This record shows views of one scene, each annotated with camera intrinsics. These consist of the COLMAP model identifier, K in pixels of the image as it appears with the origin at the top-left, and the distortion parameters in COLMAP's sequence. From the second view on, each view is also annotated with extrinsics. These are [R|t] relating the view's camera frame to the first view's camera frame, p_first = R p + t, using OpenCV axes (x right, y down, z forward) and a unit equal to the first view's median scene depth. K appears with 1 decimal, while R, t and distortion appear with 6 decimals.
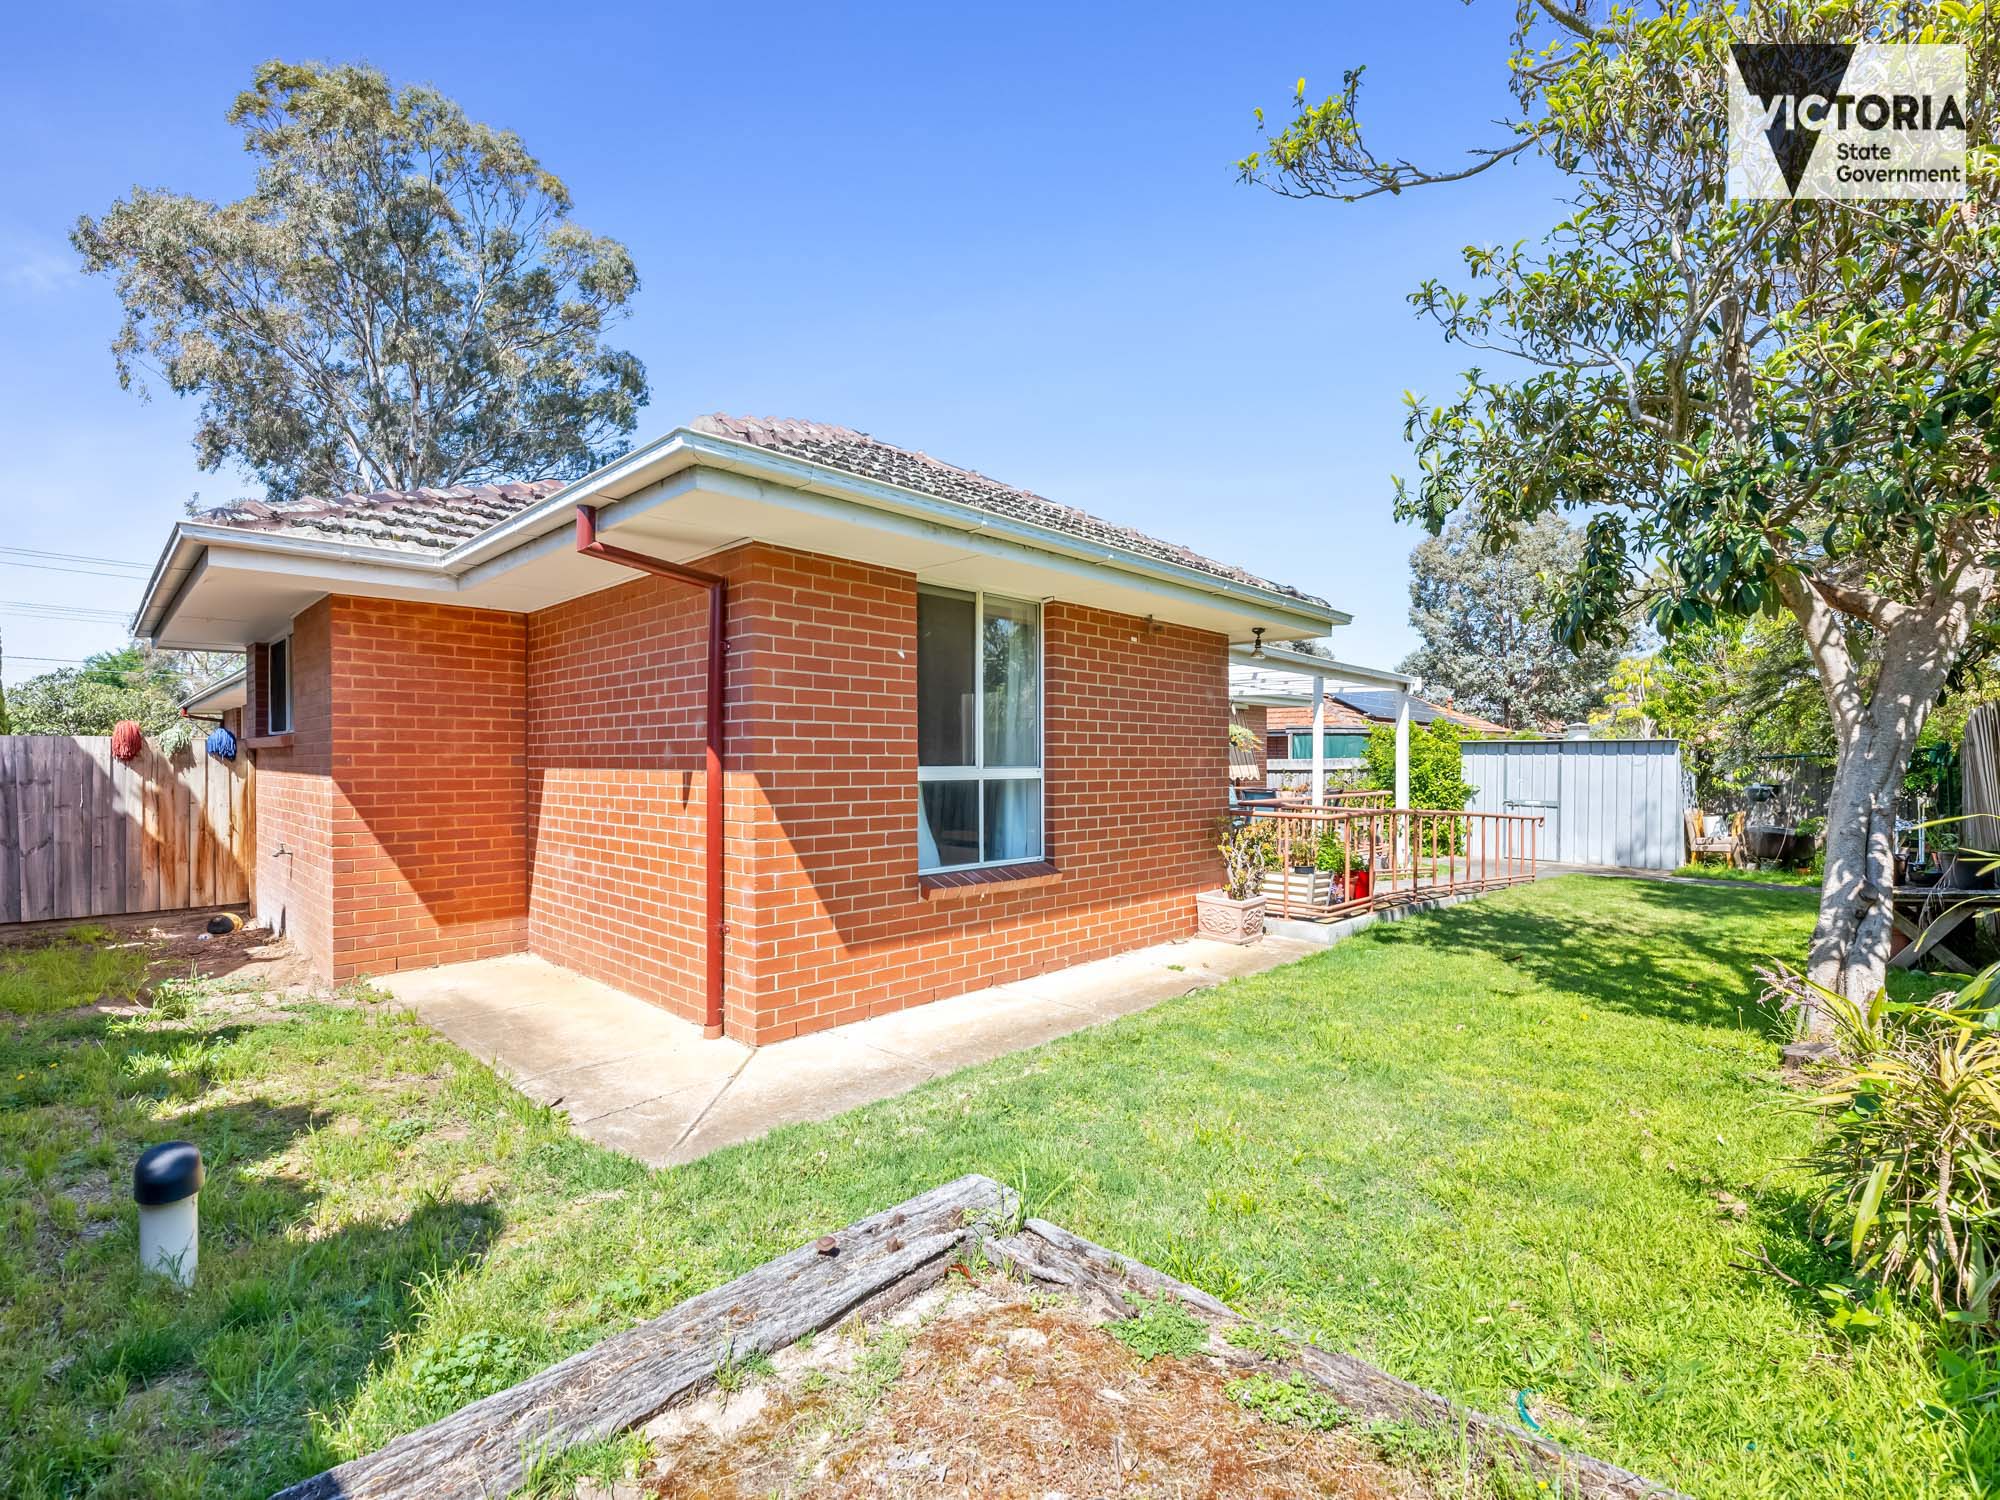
lens RADIAL K [[889.1, 0, 1000.9], [0, 889.1, 758.6], [0, 0, 1]] dist [0.001674, 0.000130]
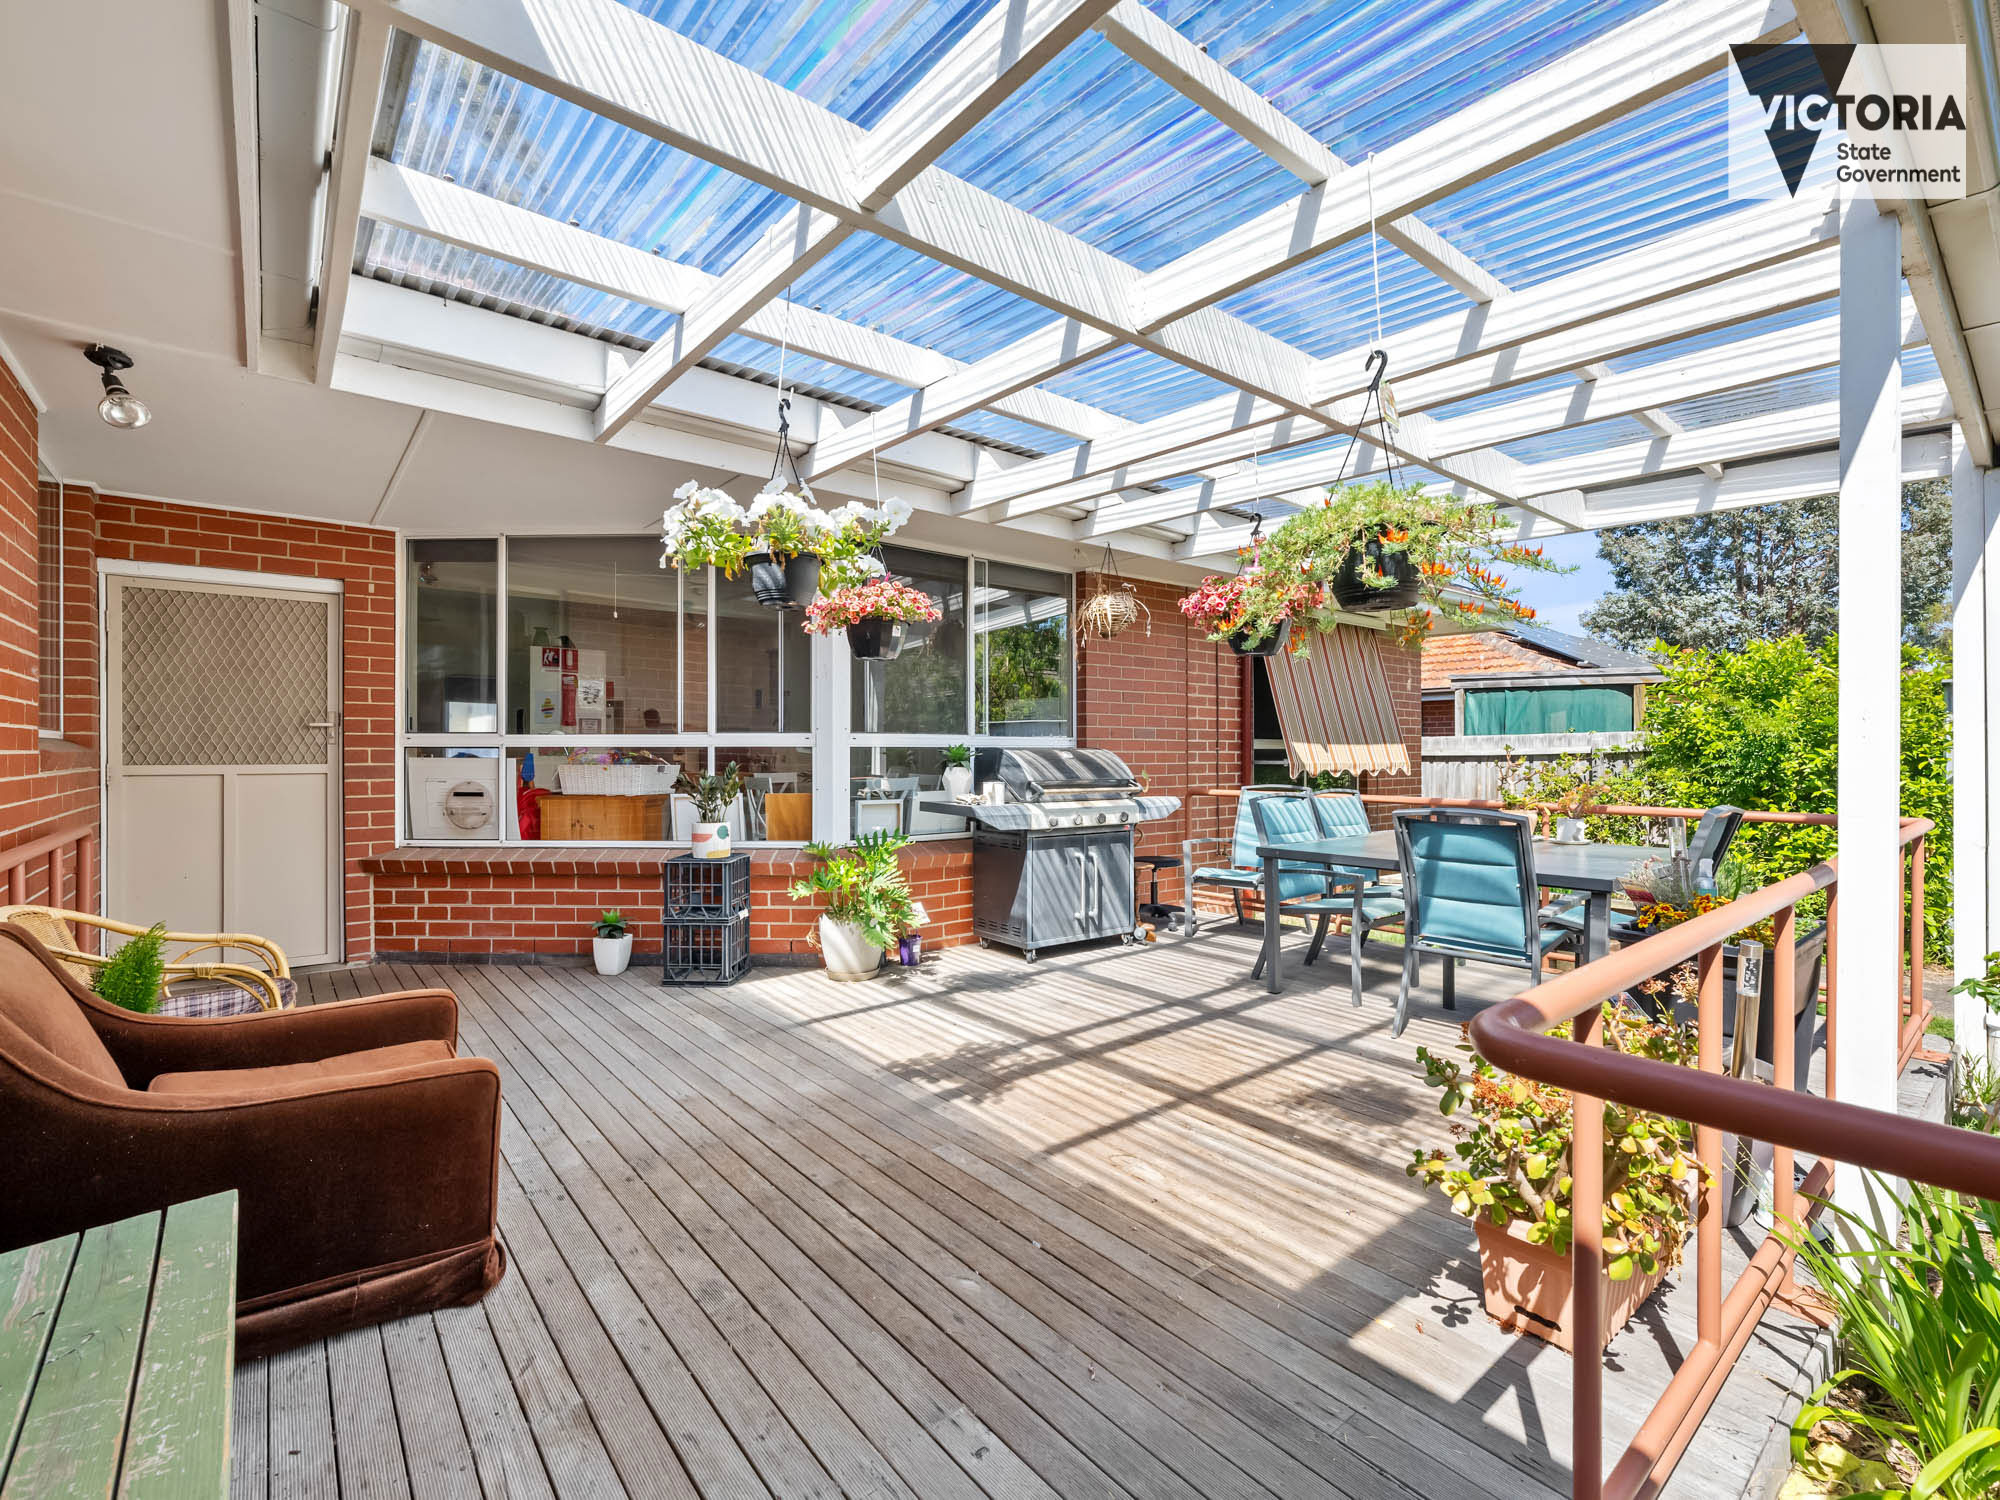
lens RADIAL K [[889.1, 0, 1000.3], [0, 889.1, 751.2], [0, 0, 1]] dist [0.001674, 0.000130]
pose [[0.993208, -0.002115, -0.116336, 0.109352], [0.002458, 0.999993, 0.002804, 0.007759], [0.116330, -0.003071, 0.993206, 0.433223]]
